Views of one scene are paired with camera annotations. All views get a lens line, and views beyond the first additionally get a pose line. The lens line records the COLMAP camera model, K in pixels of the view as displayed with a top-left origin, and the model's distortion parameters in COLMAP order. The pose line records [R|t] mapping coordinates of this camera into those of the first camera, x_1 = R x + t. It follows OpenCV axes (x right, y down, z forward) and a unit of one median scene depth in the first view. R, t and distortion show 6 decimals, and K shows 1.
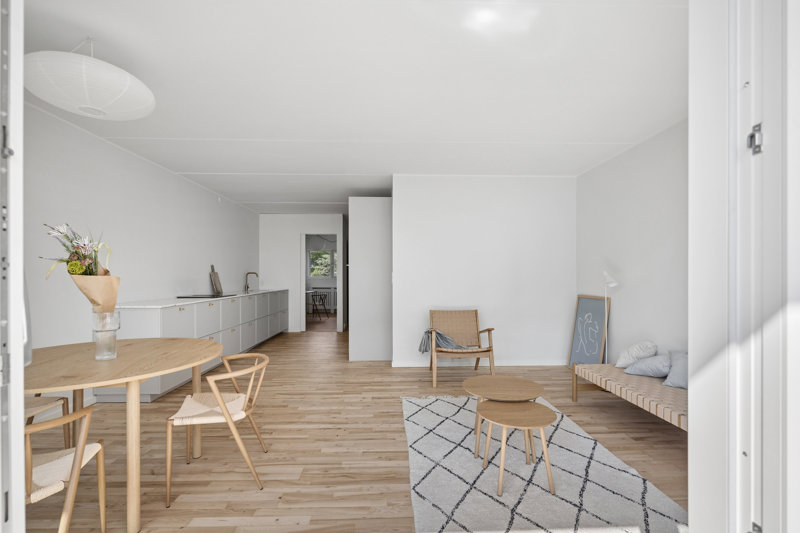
lens RADIAL K [[356.2, 0, 401.0], [0, 356.2, 270.9], [0, 0, 1]] dist [-0.000569, -0.000032]
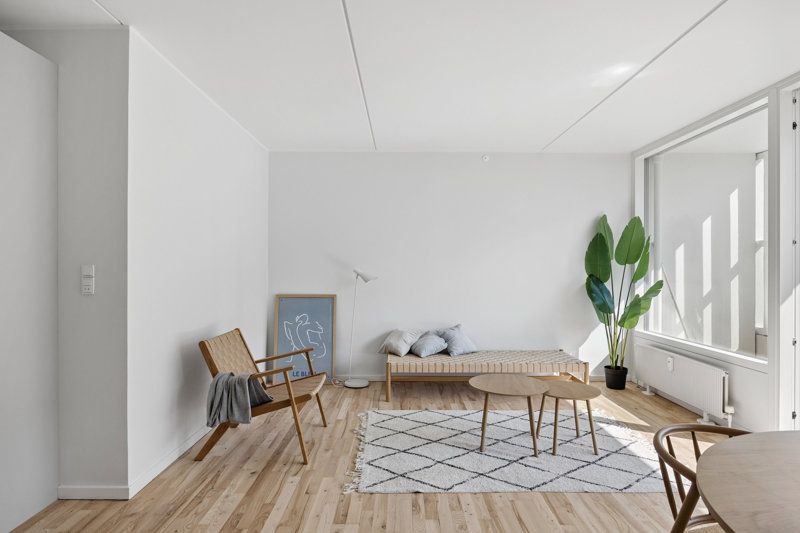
lens RADIAL K [[436.8, 0, 400.0], [0, 436.8, 266.5], [0, 0, 1]] dist [-0.001135, 0.000148]
pose [[0.029325, 0.004990, 0.999557, -0.392758], [-0.019650, 0.999797, -0.004415, -0.000195], [-0.999377, -0.019512, 0.029417, 0.515179]]
